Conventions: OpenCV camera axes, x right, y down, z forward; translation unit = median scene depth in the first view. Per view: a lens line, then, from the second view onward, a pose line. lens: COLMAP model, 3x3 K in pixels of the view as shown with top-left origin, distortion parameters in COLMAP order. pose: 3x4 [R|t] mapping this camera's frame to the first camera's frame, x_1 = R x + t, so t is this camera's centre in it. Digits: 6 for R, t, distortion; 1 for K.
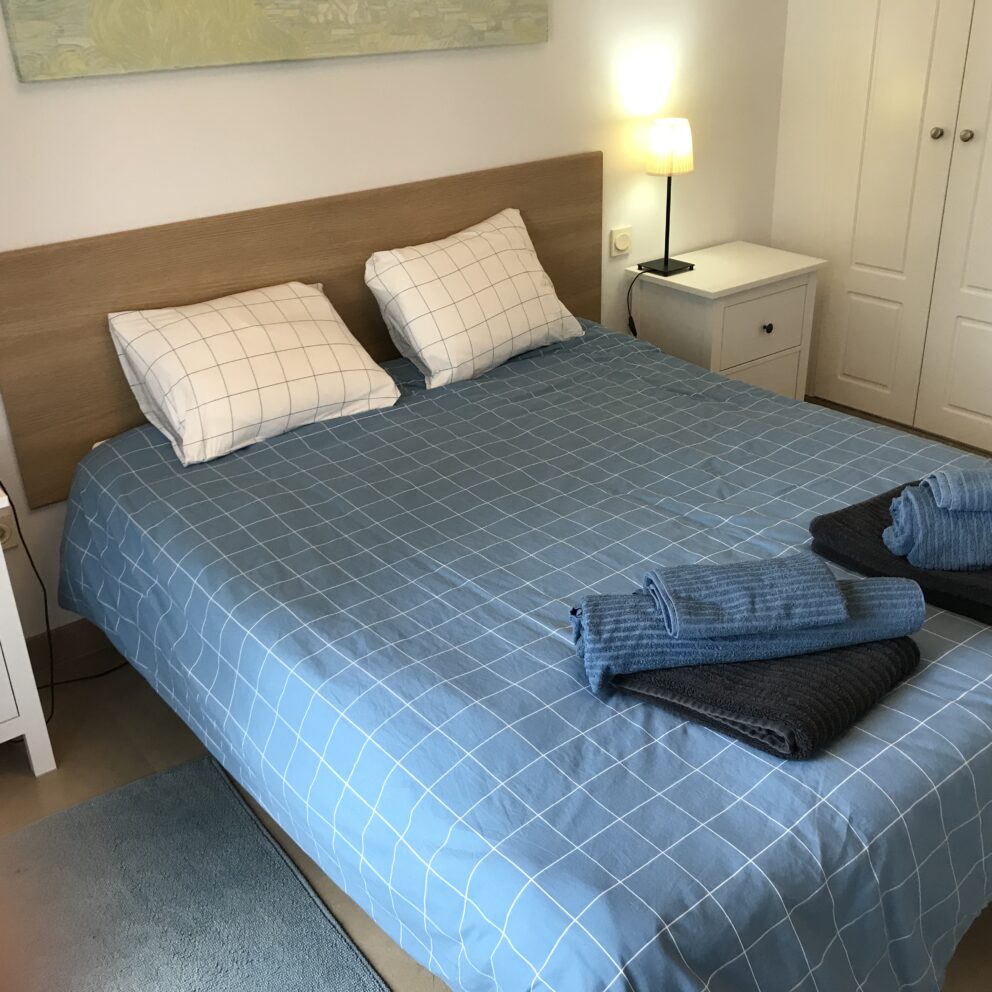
lens RADIAL K [[1077.3, 0, 496.0], [0, 1077.3, 496.0], [0, 0, 1]] dist [-0.007881, -0.006143]
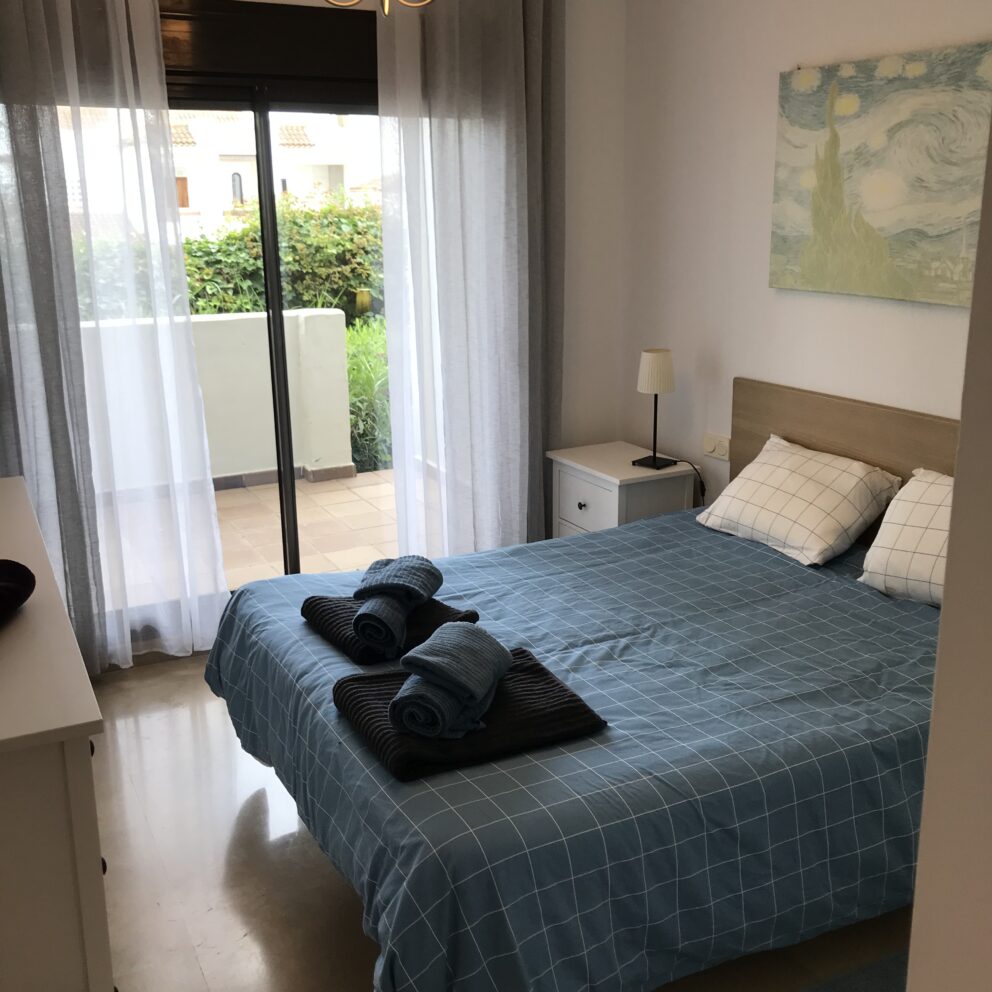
lens RADIAL K [[1077.3, 0, 496.0], [0, 1077.3, 496.0], [0, 0, 1]] dist [-0.007881, -0.006143]
pose [[-0.175774, 0.295184, -0.939132, 1.168901], [-0.414170, 0.843272, 0.342572, -0.452386], [0.893066, 0.449176, -0.025969, 0.717065]]
